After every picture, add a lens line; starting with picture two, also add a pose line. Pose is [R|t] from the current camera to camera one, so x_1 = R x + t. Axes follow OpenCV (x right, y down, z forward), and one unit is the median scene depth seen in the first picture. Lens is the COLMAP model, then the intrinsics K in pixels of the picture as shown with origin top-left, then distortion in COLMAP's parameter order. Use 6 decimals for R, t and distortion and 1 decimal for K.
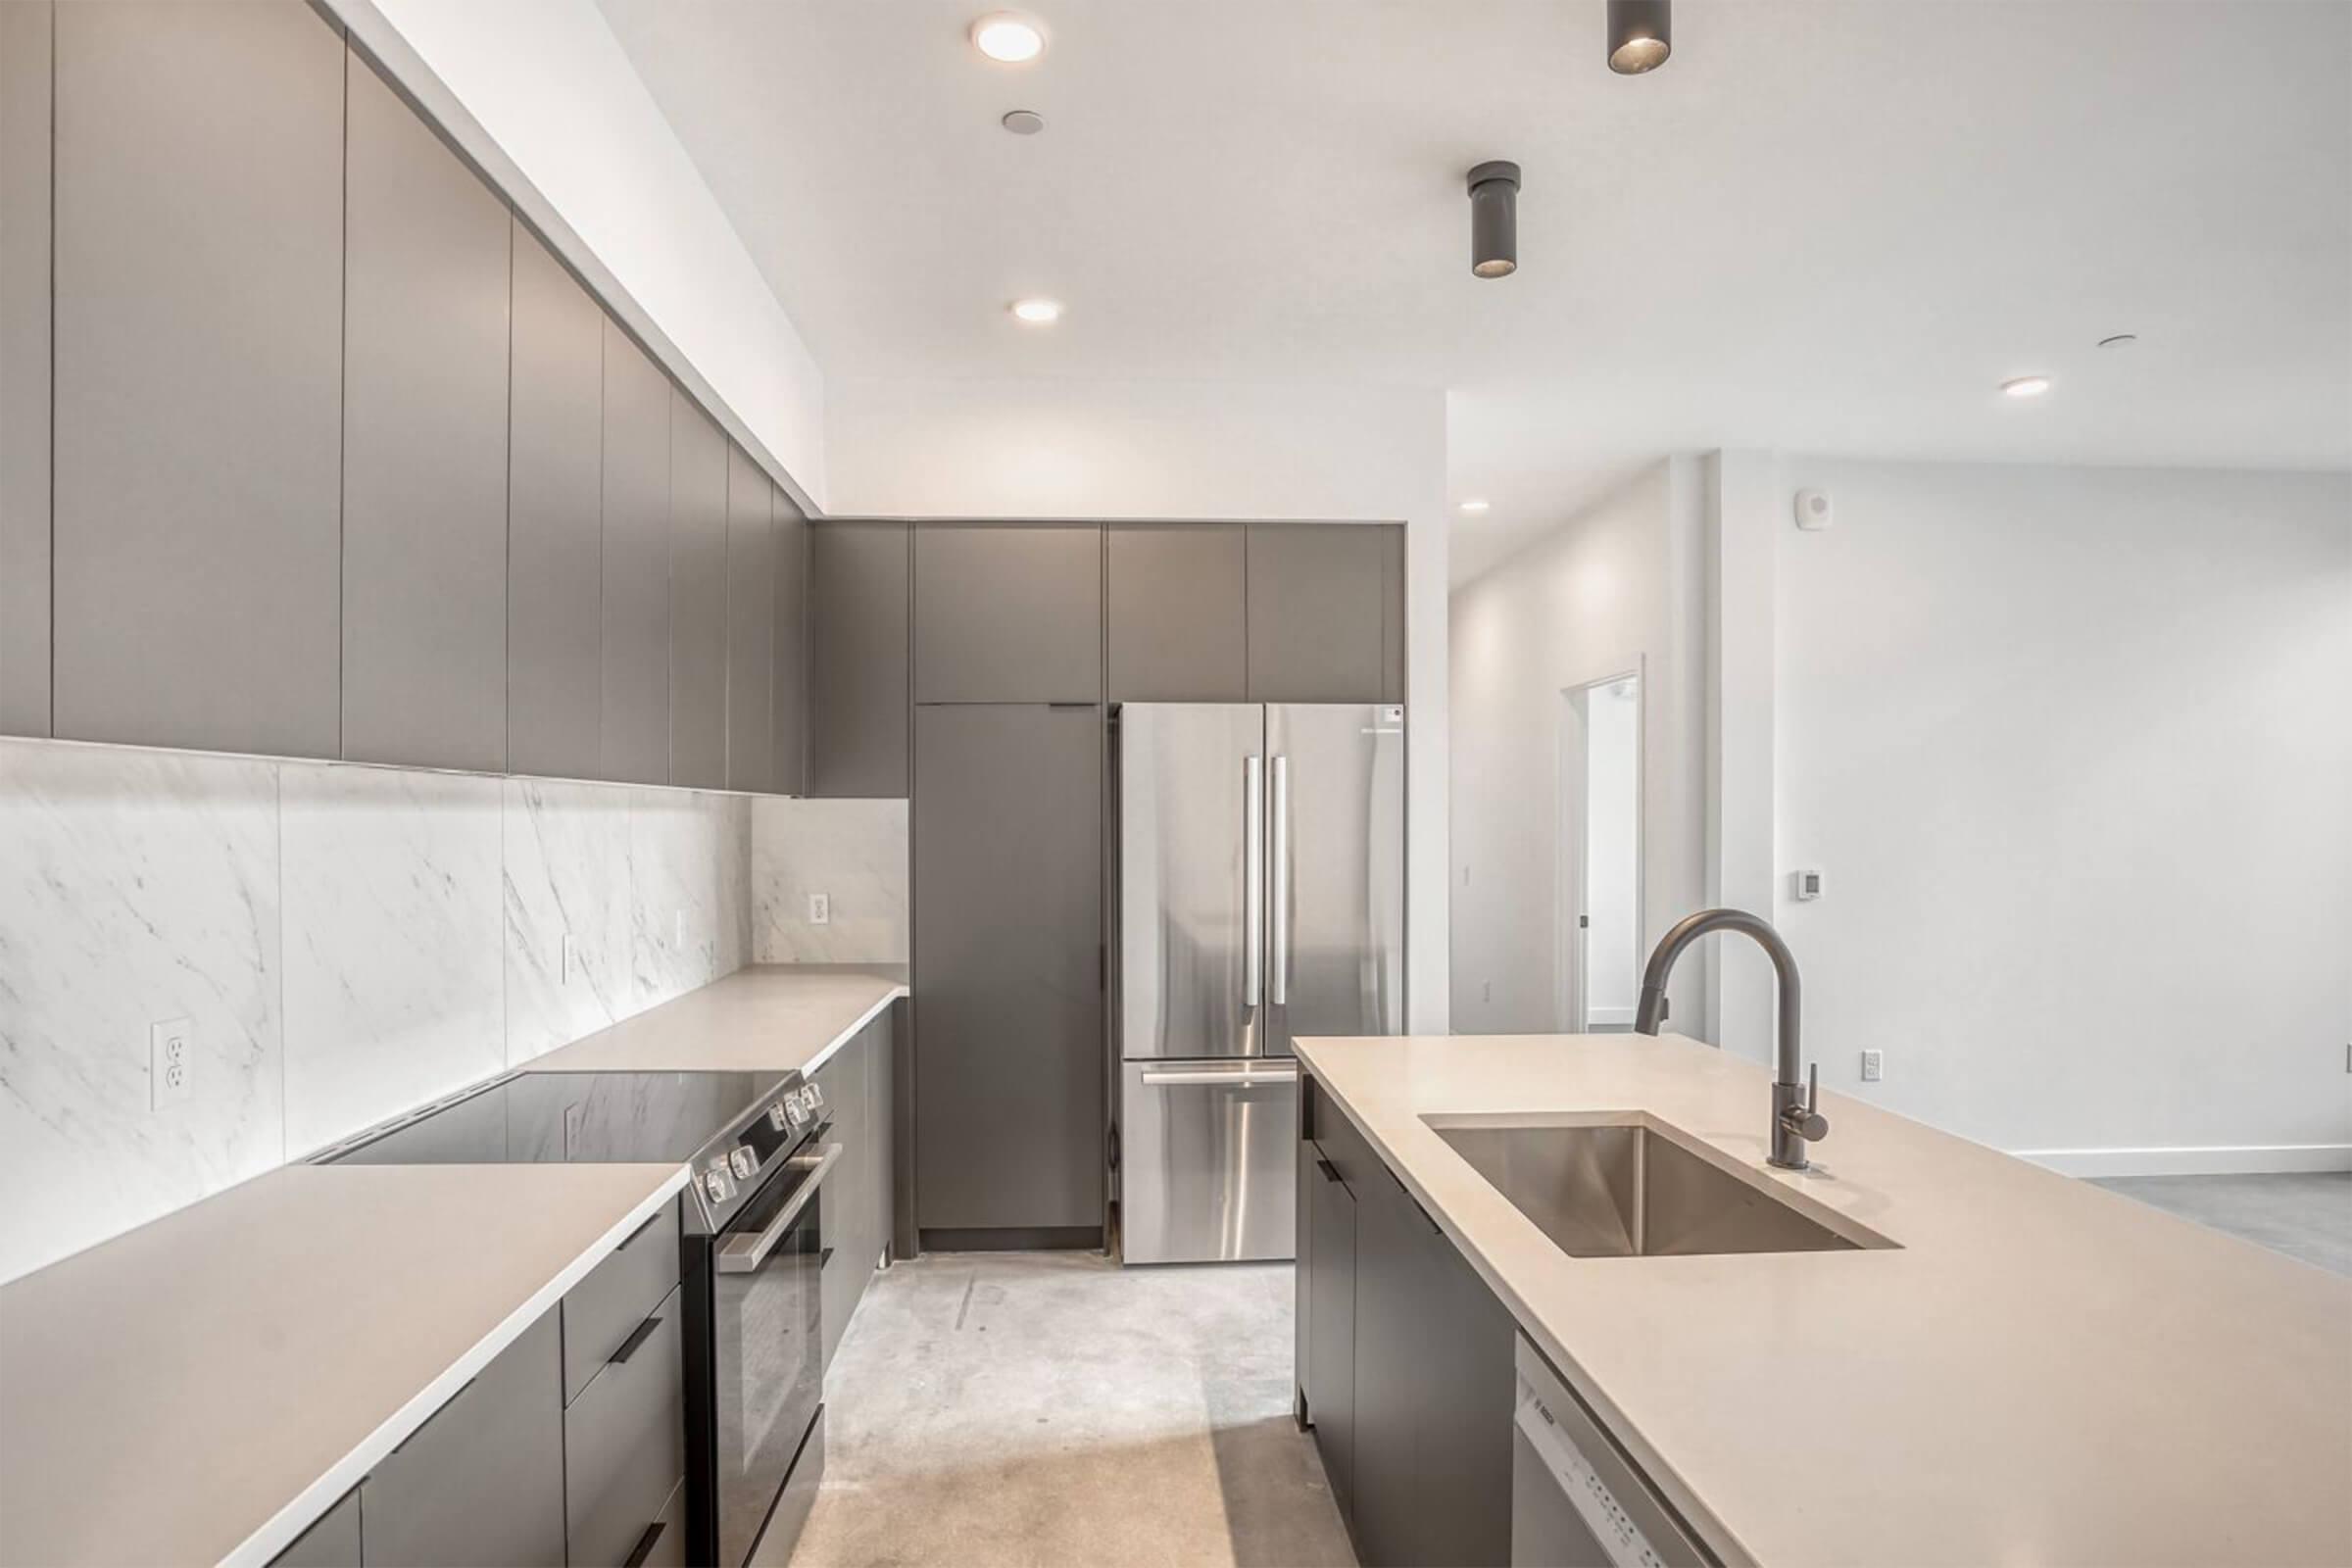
lens RADIAL K [[1256.2, 0, 1148.2], [0, 1256.2, 833.7], [0, 0, 1]] dist [-0.055851, 0.039786]
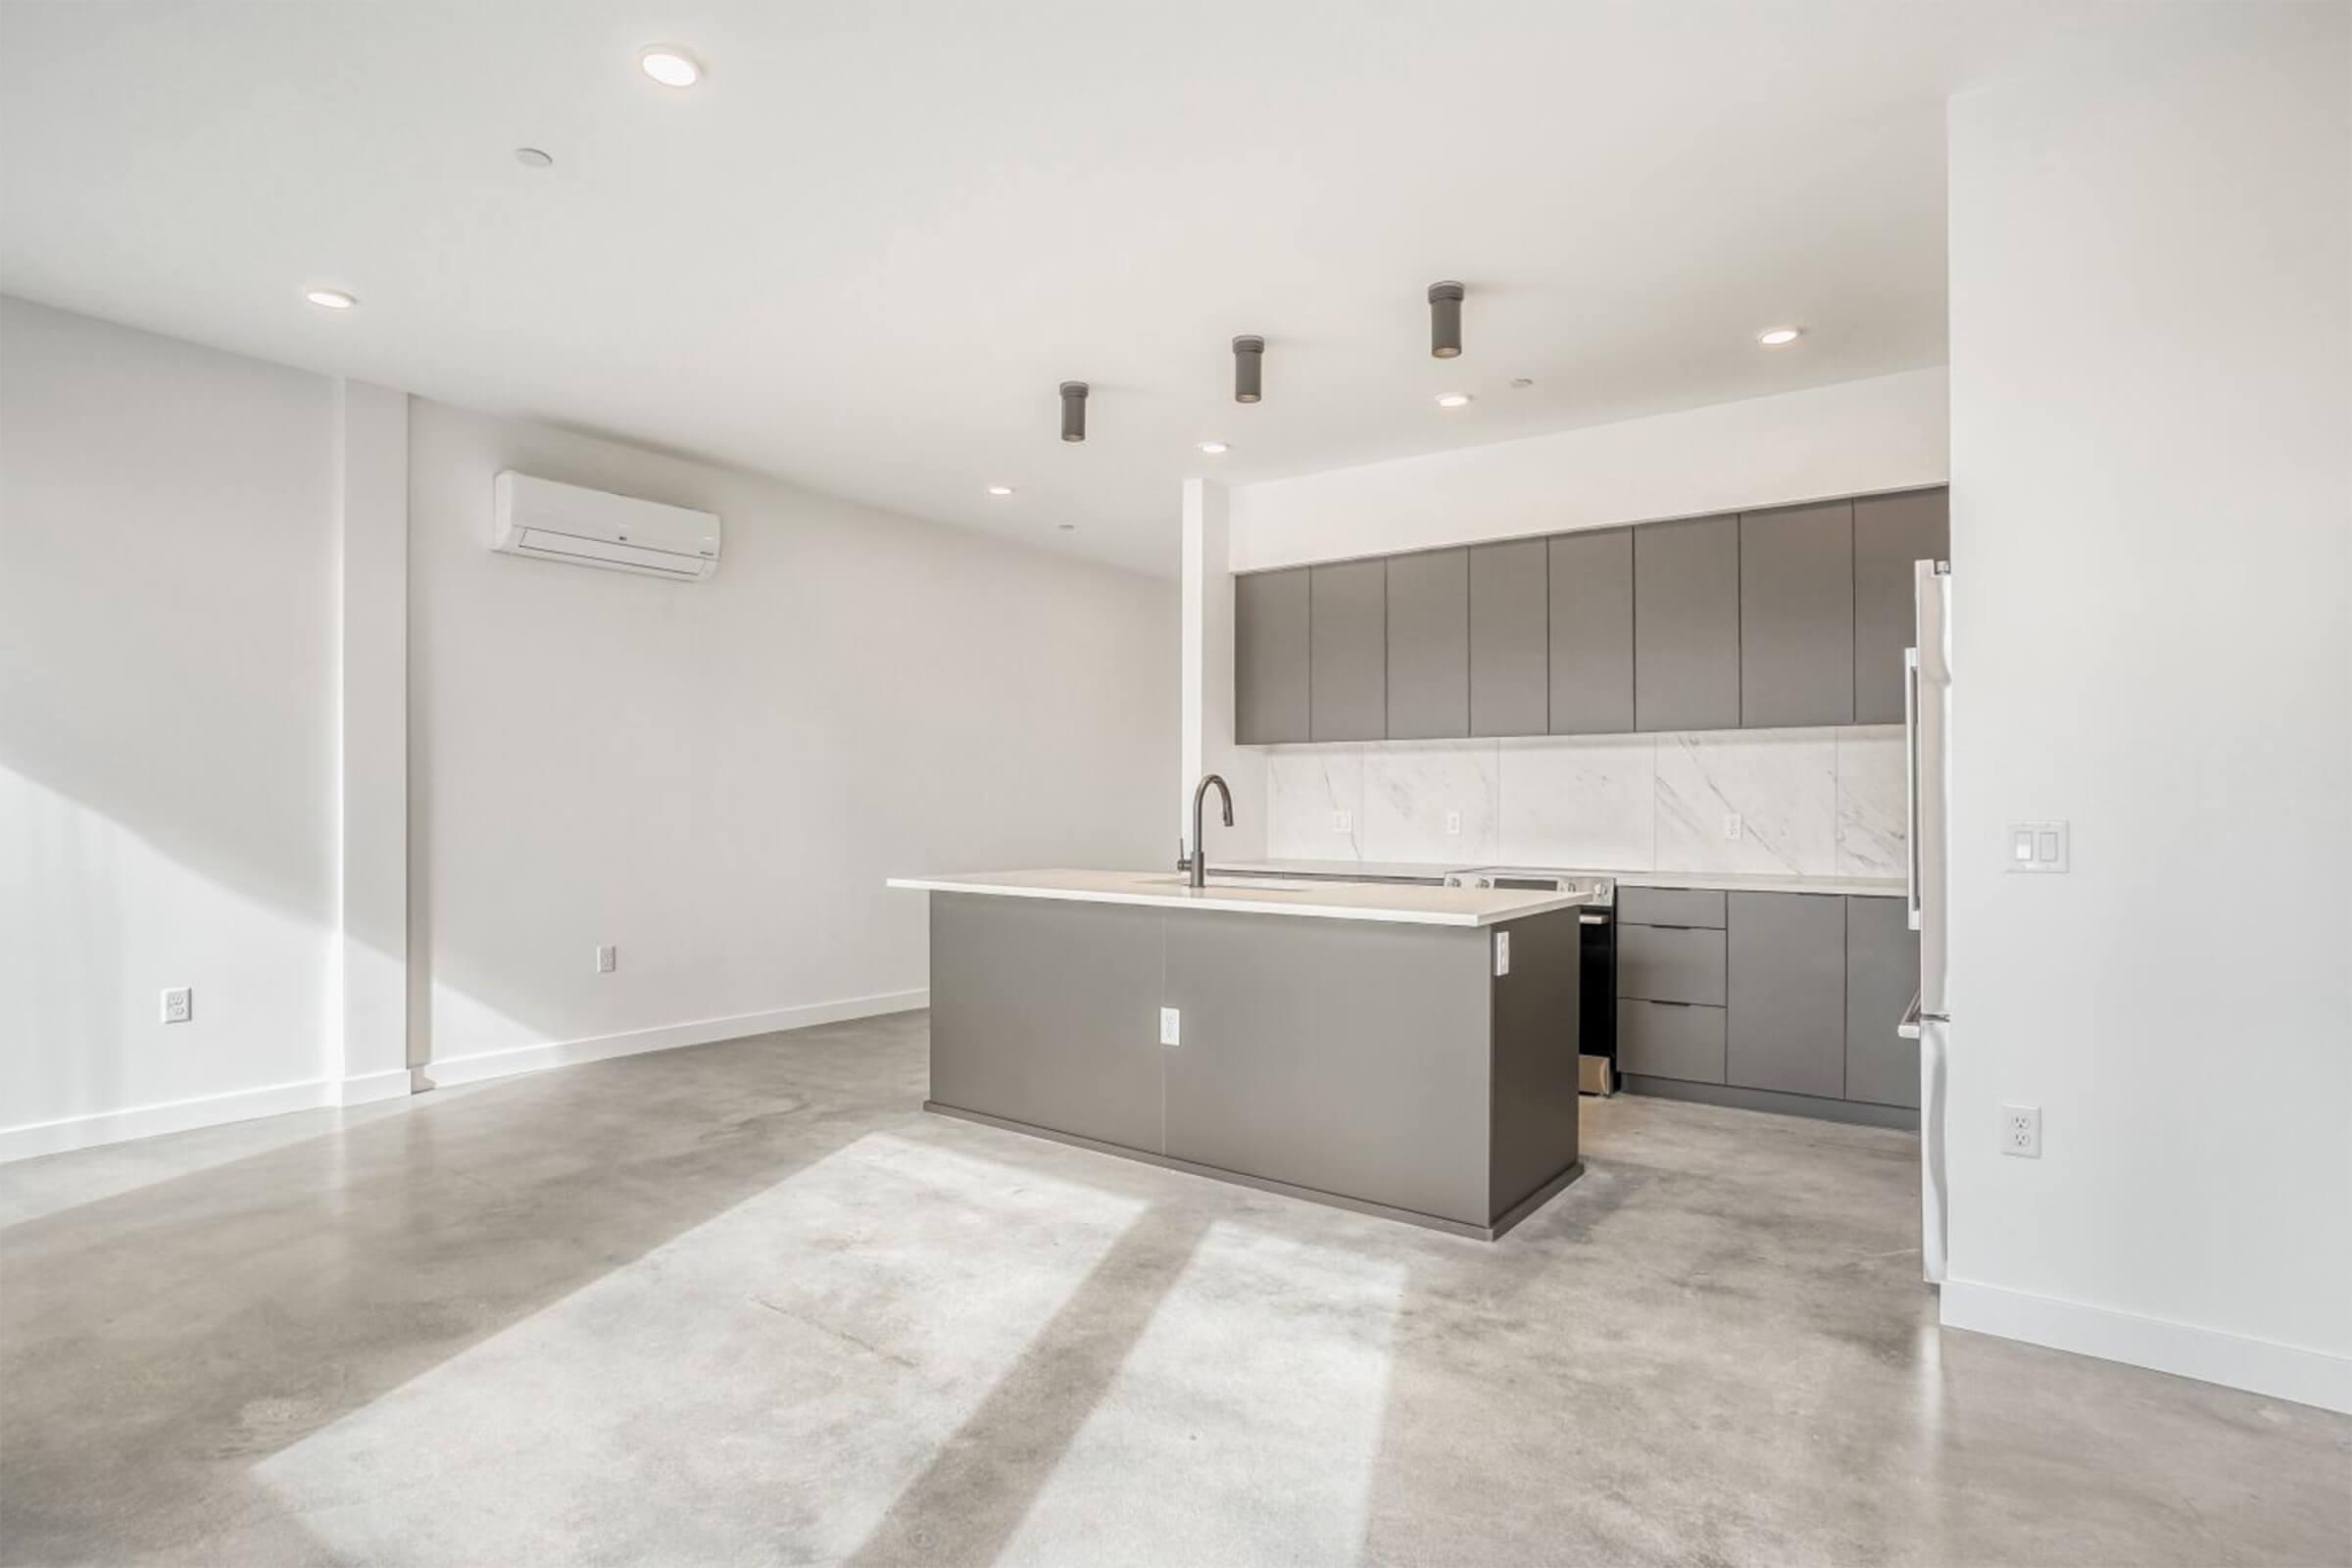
lens RADIAL K [[1221.4, 0, 1174.7], [0, 1221.4, 774.6], [0, 0, 1]] dist [-0.060449, 0.035424]
pose [[-0.629549, -0.015692, -0.776802, 1.326543], [-0.007553, 0.999872, -0.014078, 0.051463], [0.776924, -0.002996, -0.629587, 1.381773]]
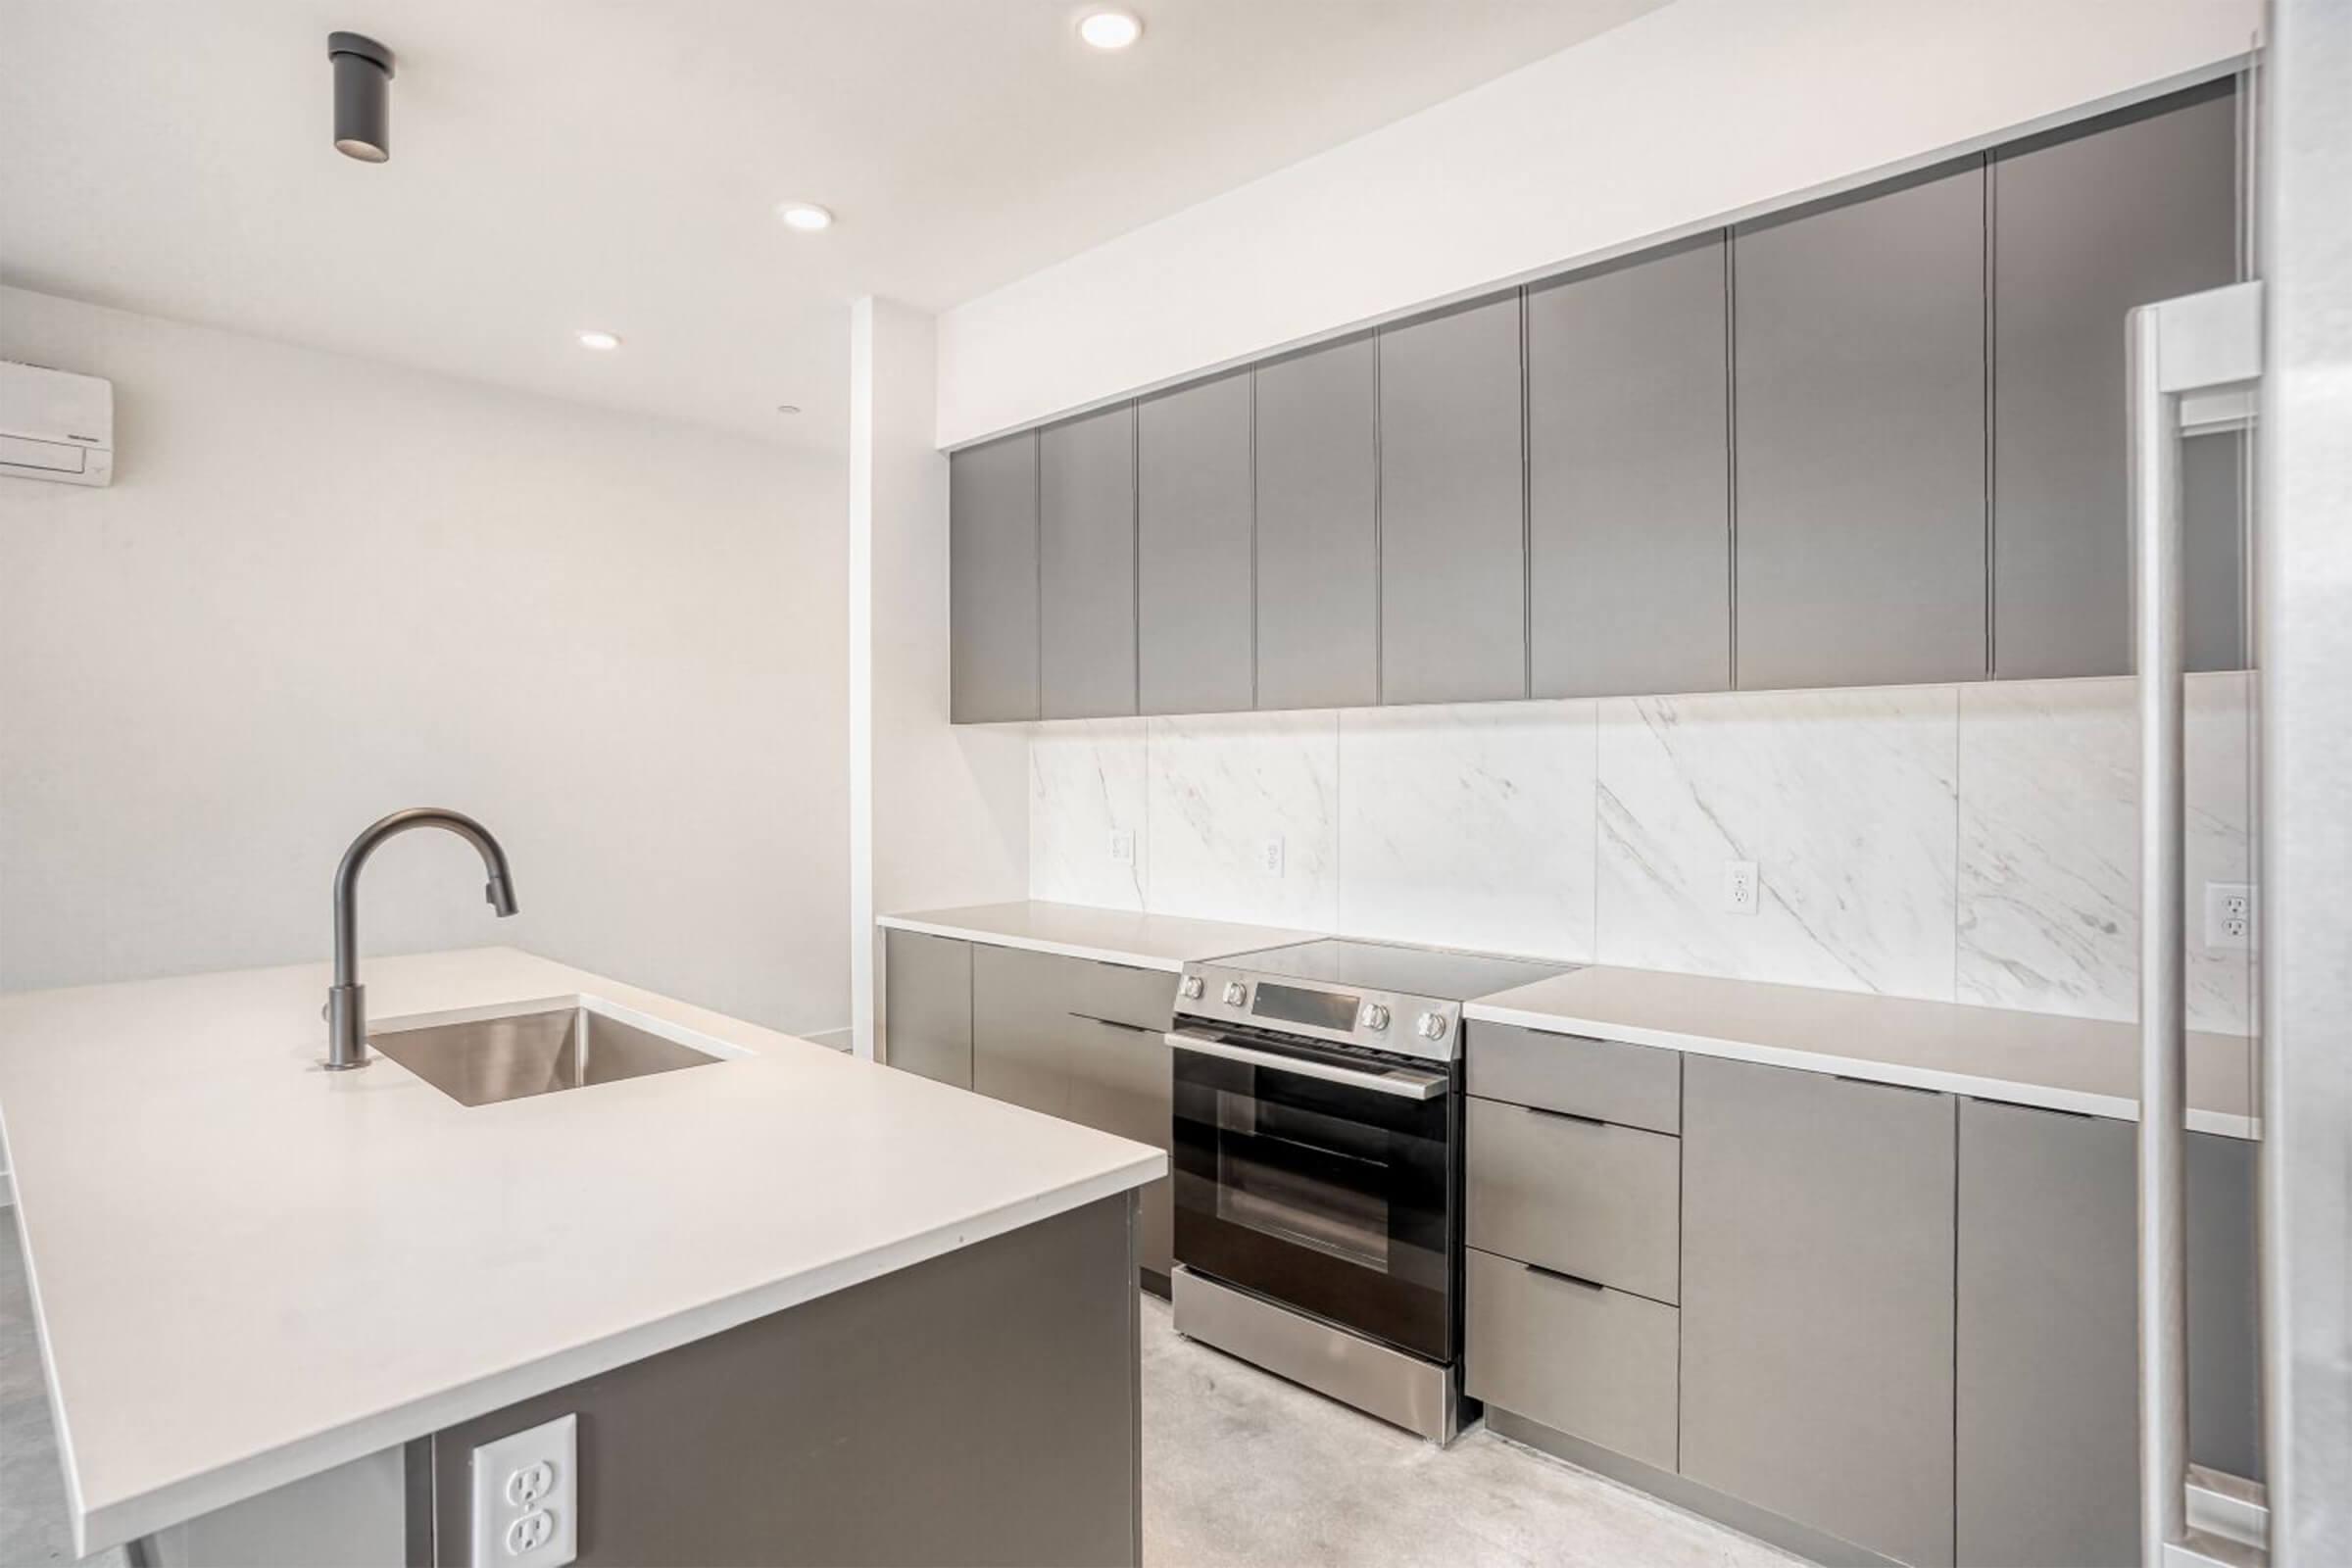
lens RADIAL K [[1226.7, 0, 1176.4], [0, 1226.7, 770.0], [0, 0, 1]] dist [-0.058572, 0.033423]
pose [[-0.717921, 0.007182, -0.696087, 0.417459], [-0.002385, 0.999916, 0.012776, 0.004732], [0.696120, 0.010832, -0.717843, 1.260073]]
